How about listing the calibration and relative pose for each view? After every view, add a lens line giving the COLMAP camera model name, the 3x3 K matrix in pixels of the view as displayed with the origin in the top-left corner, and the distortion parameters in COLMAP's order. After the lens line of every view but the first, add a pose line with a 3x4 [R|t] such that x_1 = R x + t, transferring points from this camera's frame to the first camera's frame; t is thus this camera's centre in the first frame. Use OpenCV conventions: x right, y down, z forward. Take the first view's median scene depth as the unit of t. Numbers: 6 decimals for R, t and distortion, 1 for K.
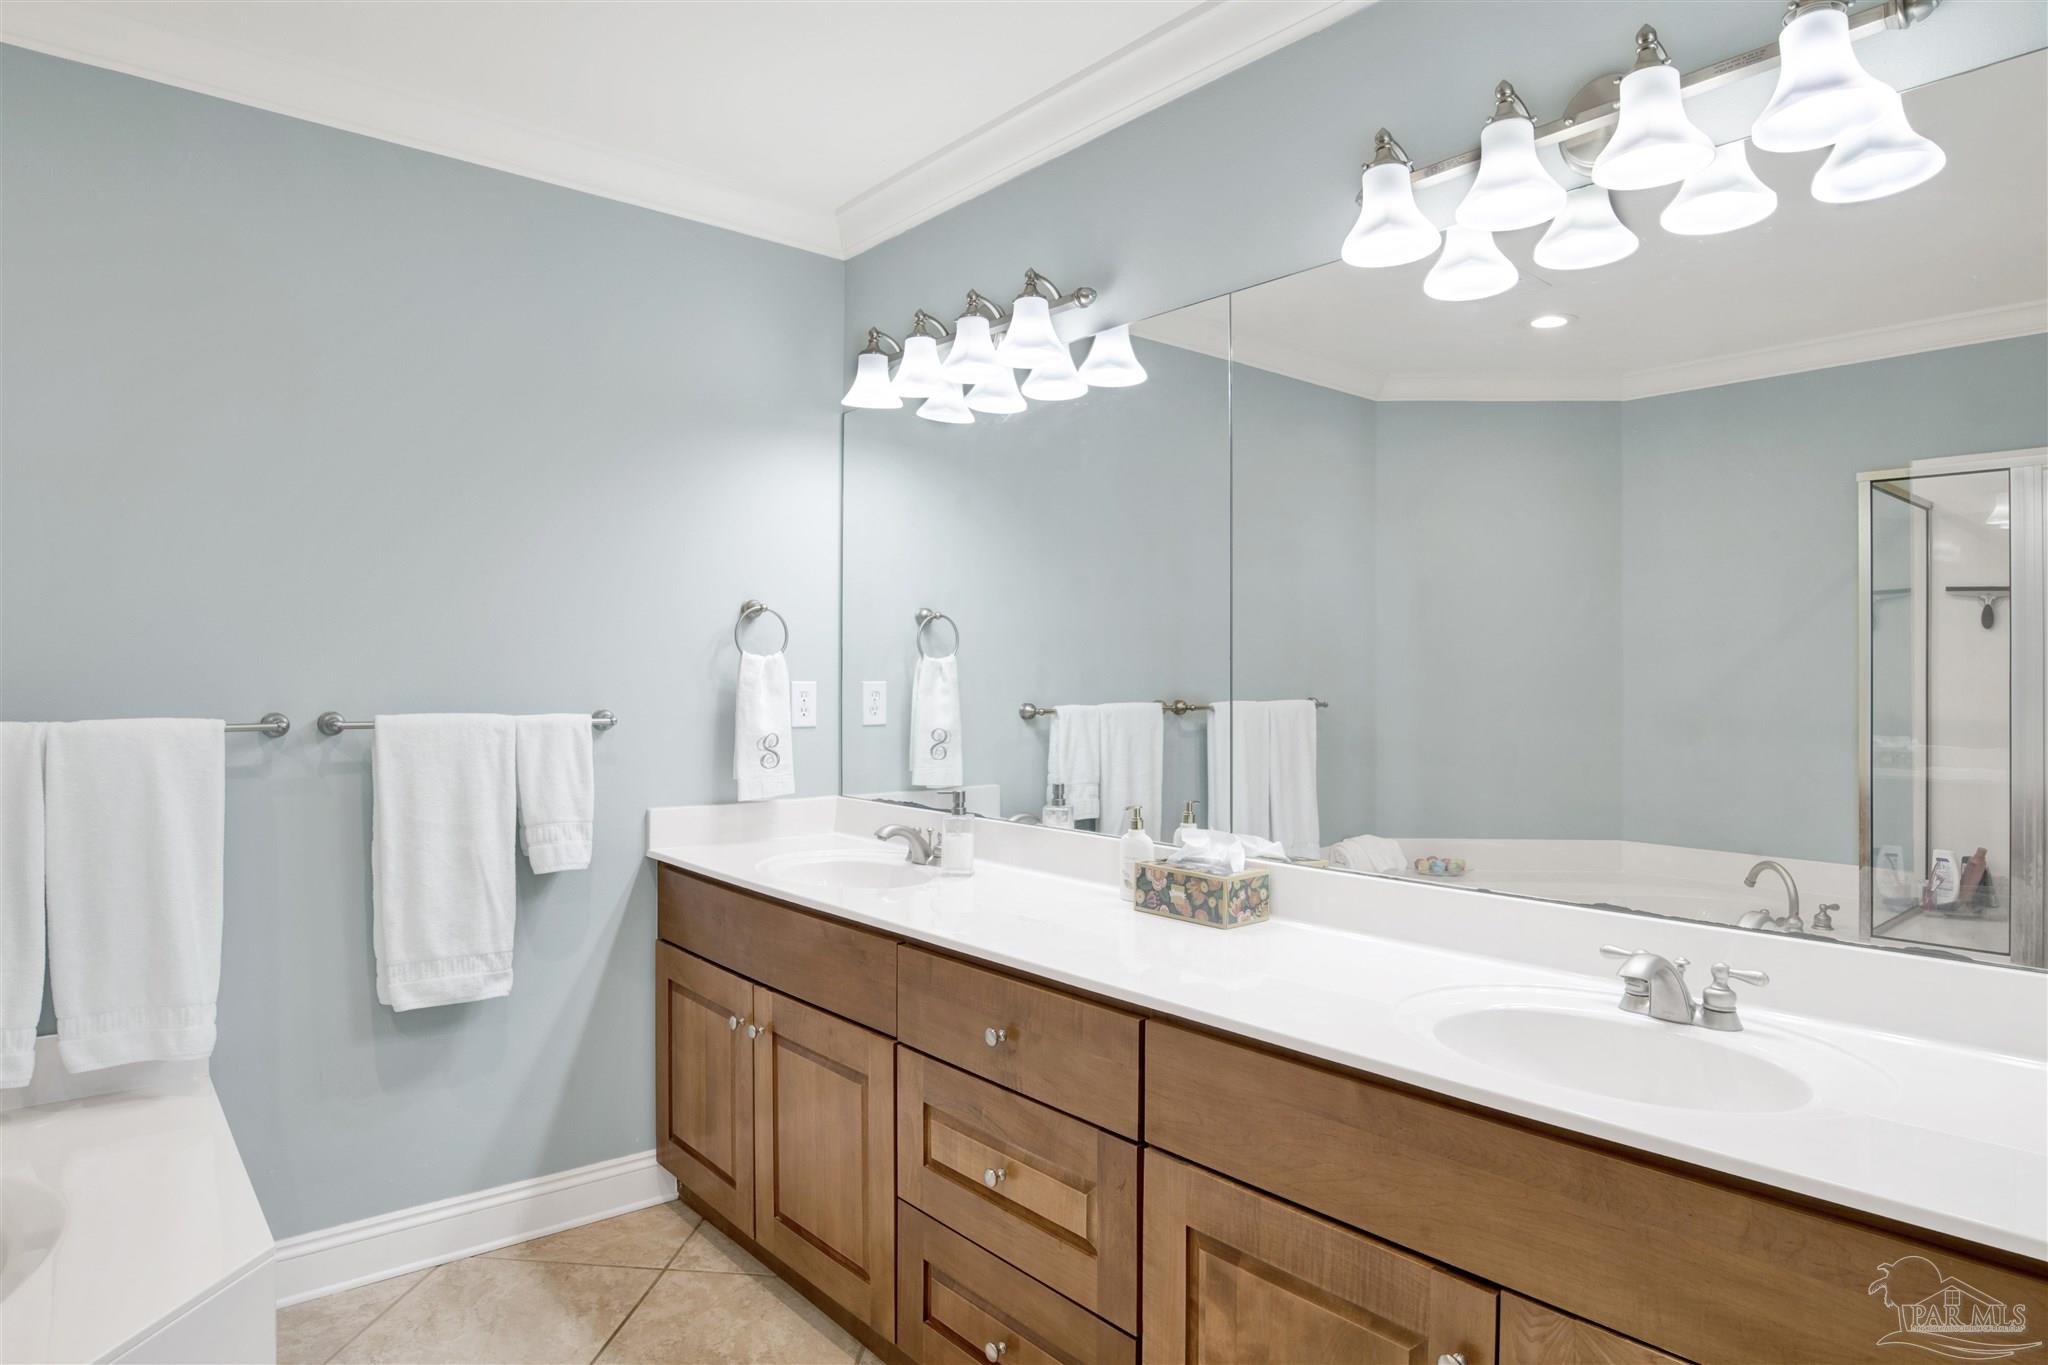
lens RADIAL K [[1175.3, 0, 1031.0], [0, 1175.3, 675.9], [0, 0, 1]] dist [-0.033042, 0.001238]
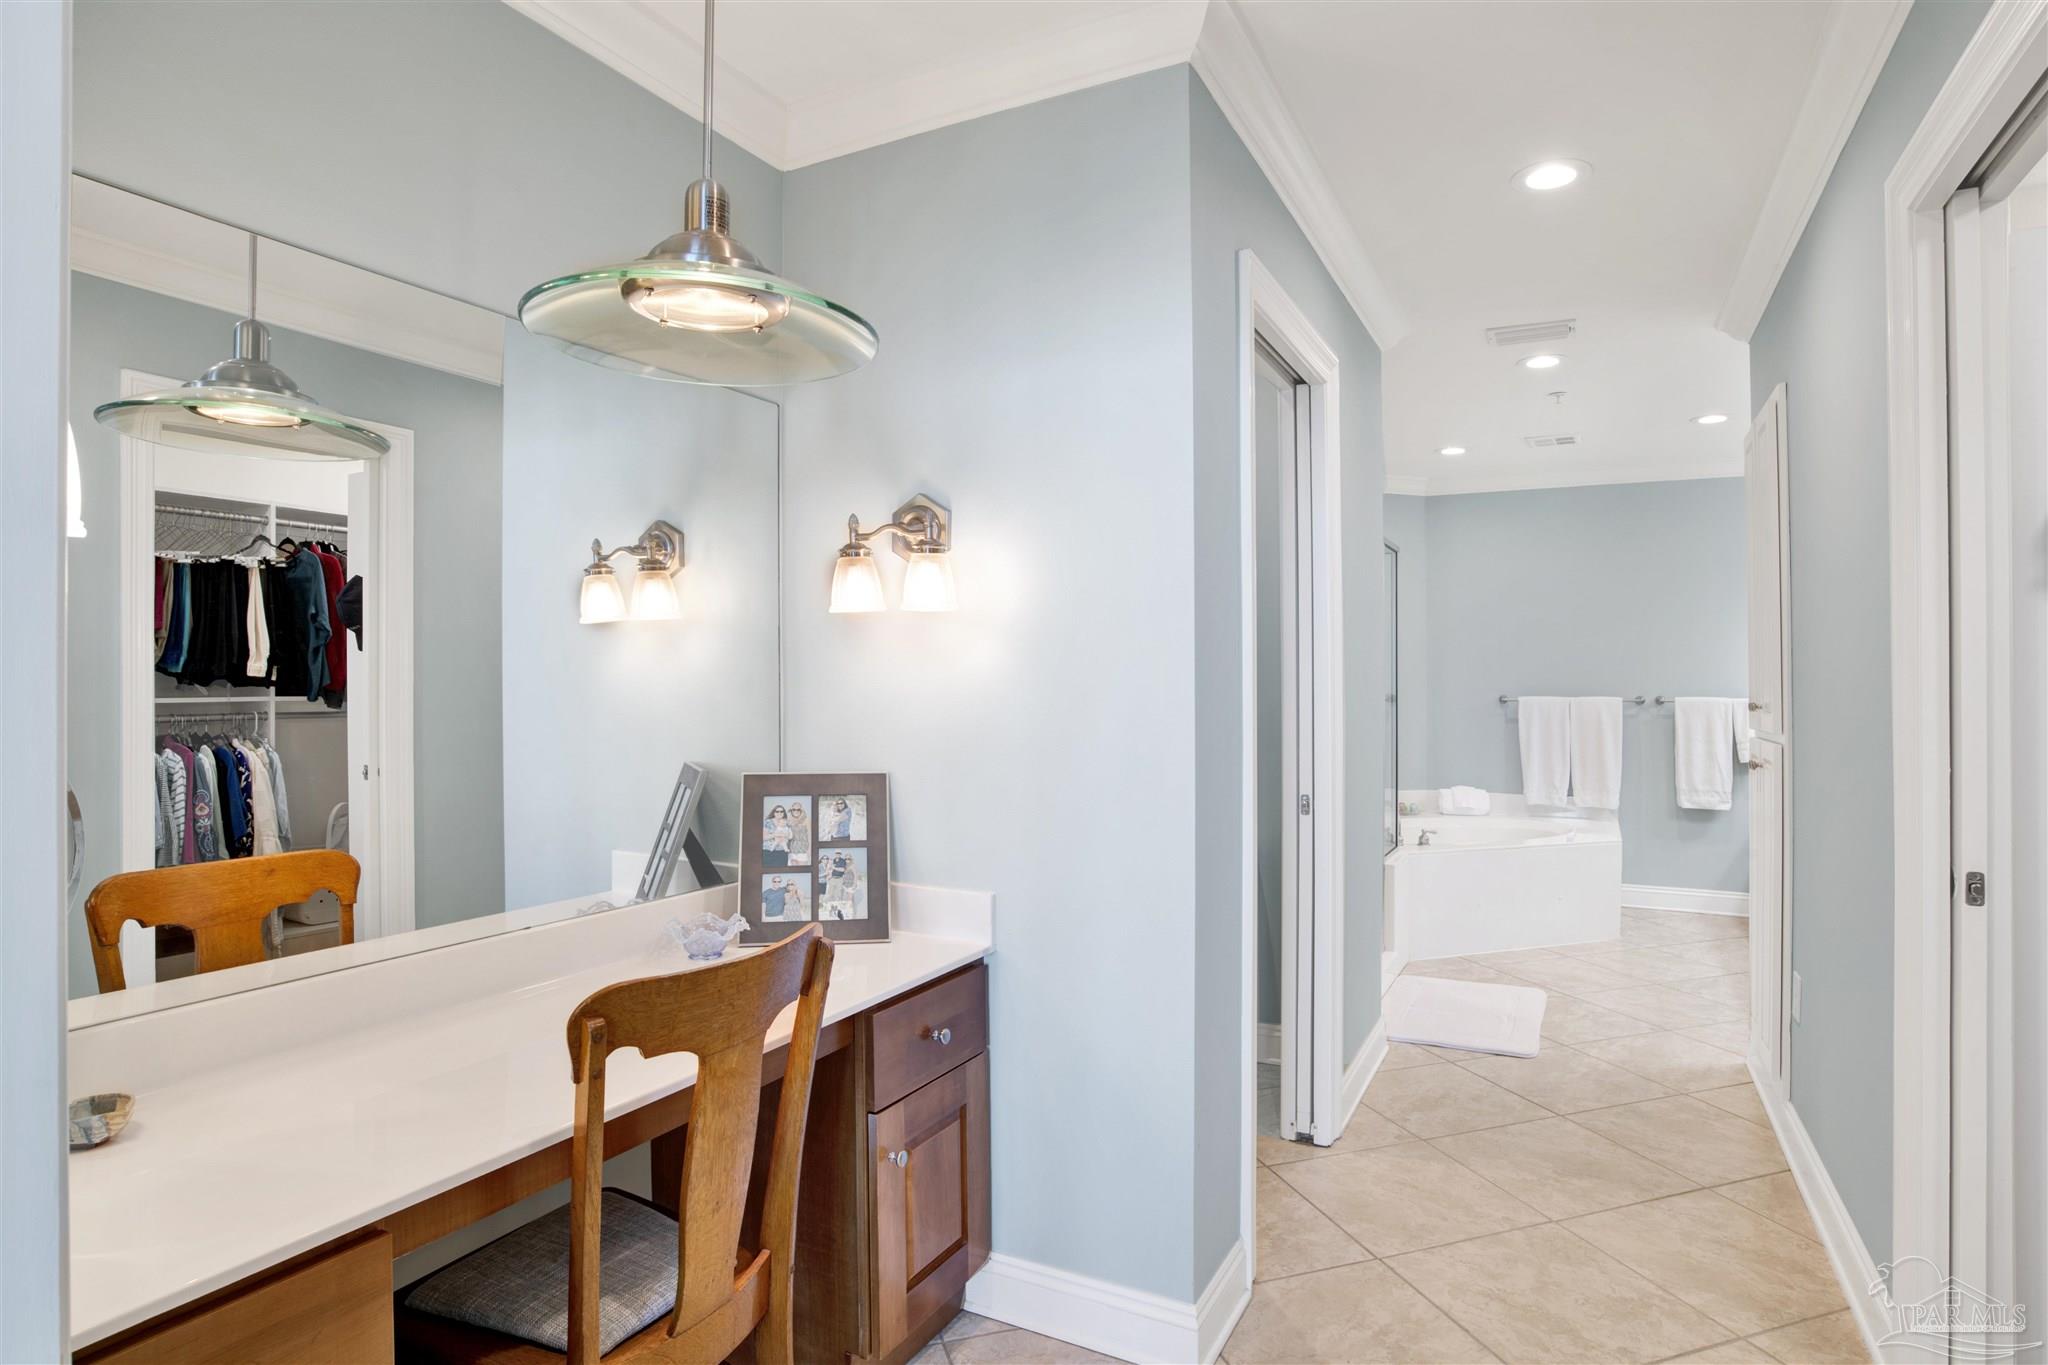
lens RADIAL K [[1083.2, 0, 1030.2], [0, 1083.2, 678.2], [0, 0, 1]] dist [-0.039486, 0.004839]
pose [[0.383139, -0.007385, -0.923661, 1.155833], [0.007368, 0.999961, -0.004939, -0.009816], [0.923661, -0.004913, 0.383178, -1.337256]]
